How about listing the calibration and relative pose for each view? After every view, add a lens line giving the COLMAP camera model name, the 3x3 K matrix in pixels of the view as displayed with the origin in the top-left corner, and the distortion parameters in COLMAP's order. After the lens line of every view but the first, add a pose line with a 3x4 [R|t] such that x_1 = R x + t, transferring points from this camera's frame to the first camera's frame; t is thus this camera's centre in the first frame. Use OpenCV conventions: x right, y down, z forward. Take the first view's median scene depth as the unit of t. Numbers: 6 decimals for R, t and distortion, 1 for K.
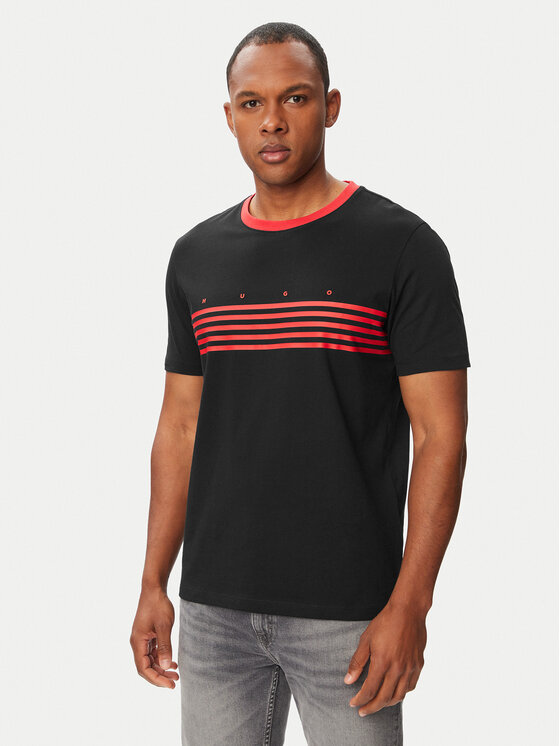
lens RADIAL K [[1172.7, 0, 281.5], [0, 1172.7, 373.3], [0, 0, 1]] dist [0.157662, 0.000000]
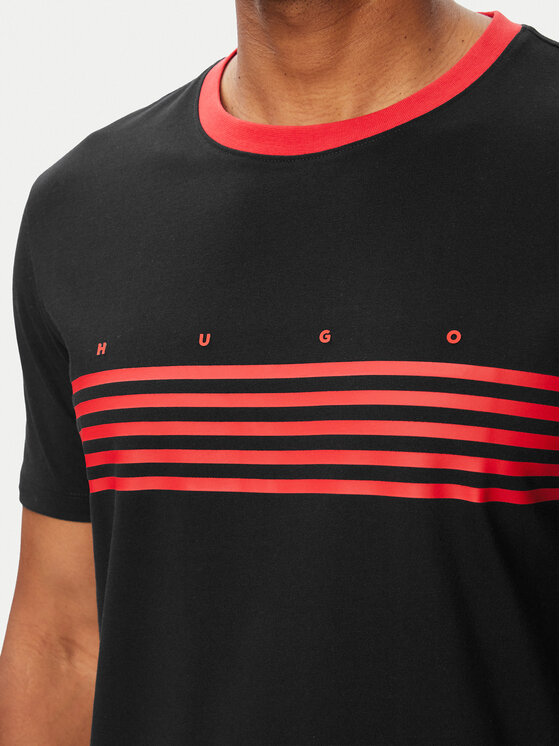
lens RADIAL K [[1172.7, 0, 292.2], [0, 1172.7, 414.7], [0, 0, 1]] dist [0.157662, 0.000000]
pose [[0.999640, -0.010266, 0.024785, -0.015638], [0.007569, 0.994277, 0.106566, -0.081713], [-0.025737, -0.106340, 0.993997, 0.640740]]
